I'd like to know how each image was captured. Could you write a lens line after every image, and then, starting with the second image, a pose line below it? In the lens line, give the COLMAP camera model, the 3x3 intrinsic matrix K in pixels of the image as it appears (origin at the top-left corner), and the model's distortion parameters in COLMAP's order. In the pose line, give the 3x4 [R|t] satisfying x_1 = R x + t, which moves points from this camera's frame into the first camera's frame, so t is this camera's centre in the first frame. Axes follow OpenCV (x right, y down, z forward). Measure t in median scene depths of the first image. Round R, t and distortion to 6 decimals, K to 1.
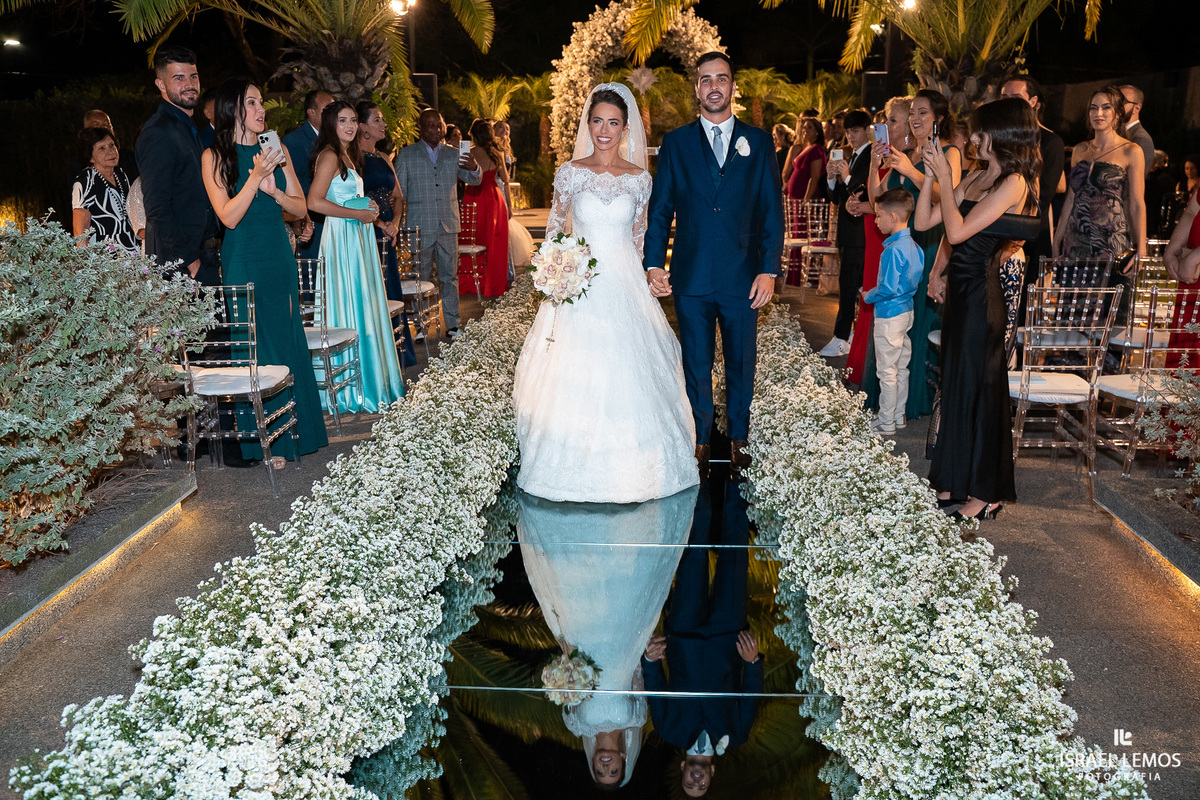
lens RADIAL K [[826.4, 0, 600.0], [0, 826.4, 400.0], [0, 0, 1]] dist [-0.163795, 0.085691]
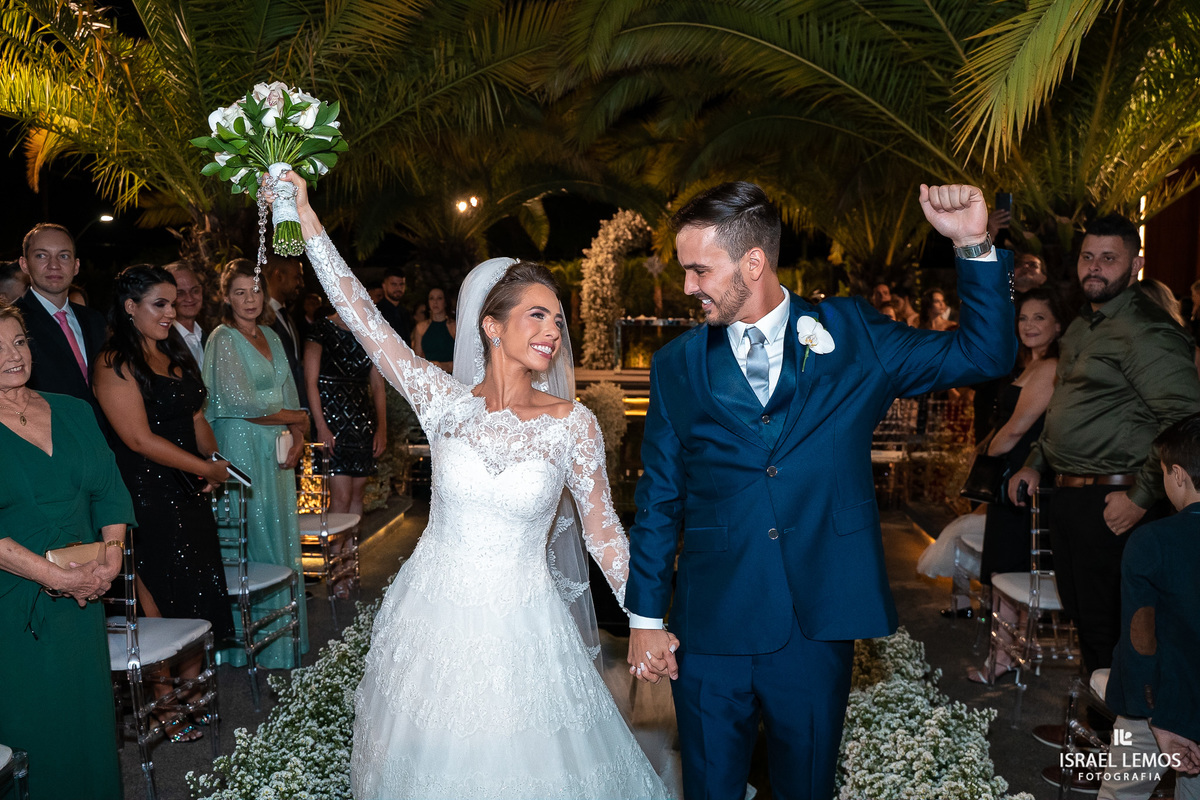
lens RADIAL K [[826.4, 0, 600.0], [0, 826.4, 400.0], [0, 0, 1]] dist [-0.163795, 0.085691]
pose [[0.999828, 0.013214, -0.012988, -0.014339], [-0.015482, 0.980919, -0.193800, 0.056211], [0.010179, 0.193968, 0.980955, -0.213921]]
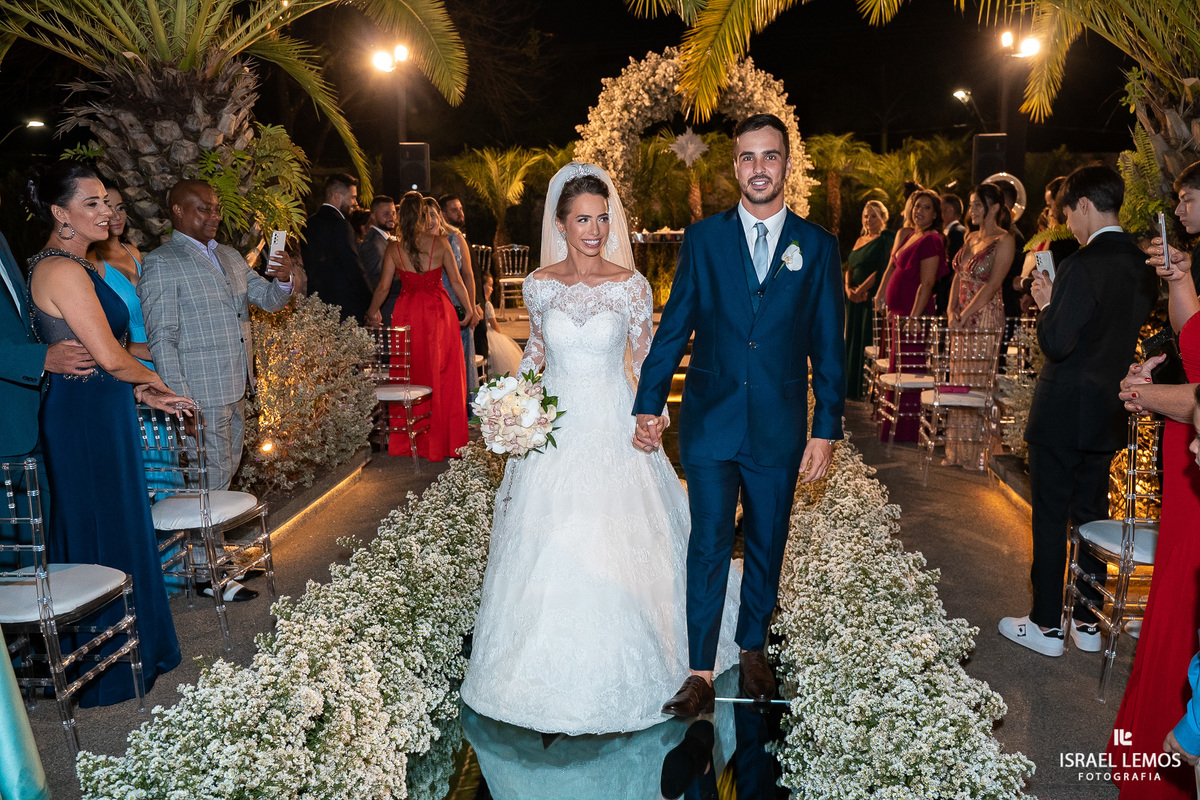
lens RADIAL K [[826.4, 0, 600.0], [0, 826.4, 400.0], [0, 0, 1]] dist [-0.163795, 0.085691]
pose [[0.997061, 0.010141, -0.075938, 0.029507], [-0.017266, 0.995444, -0.093776, -0.075608], [0.074641, 0.094812, 0.992693, 0.228173]]
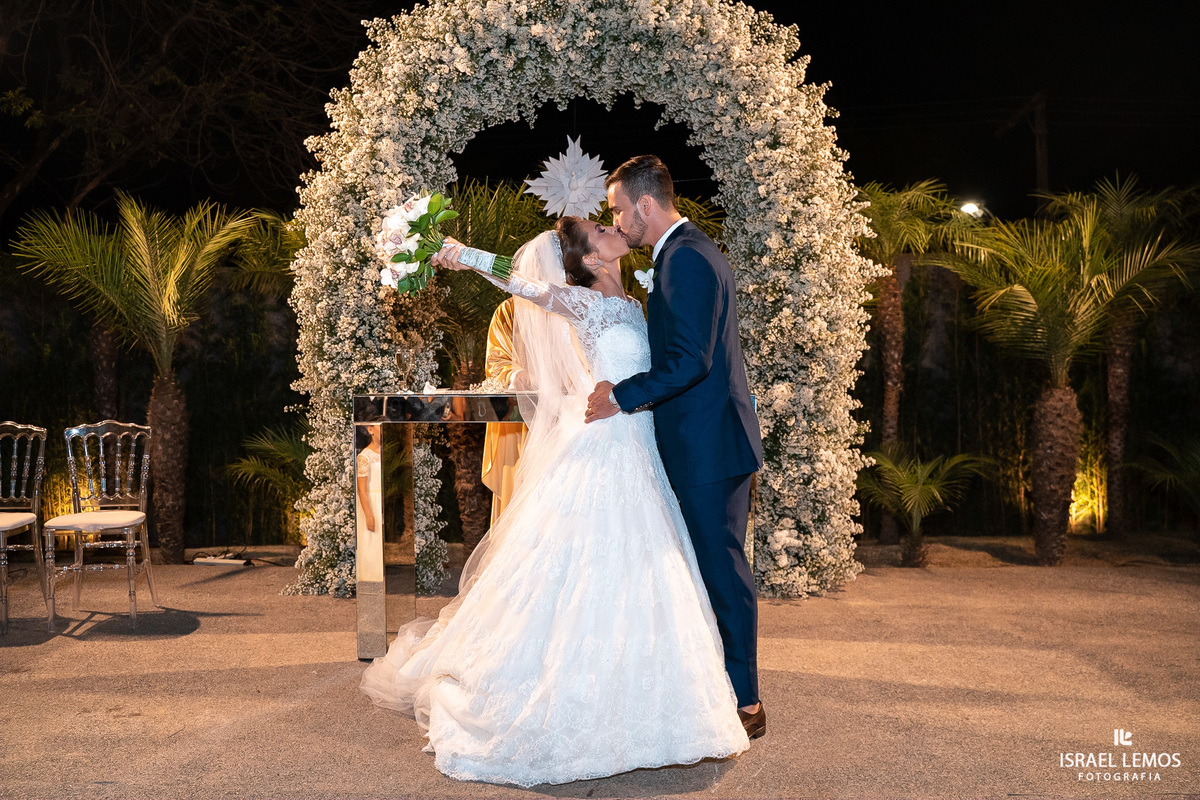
lens RADIAL K [[855.3, 0, 600.0], [0, 855.3, 400.0], [0, 0, 1]] dist [-0.118125, 0.001675]
pose [[0.999999, 0.001246, 0.000279, 0.065588], [-0.001119, 0.960656, -0.277740, -0.225541], [-0.000614, 0.277740, 0.960656, 0.713894]]
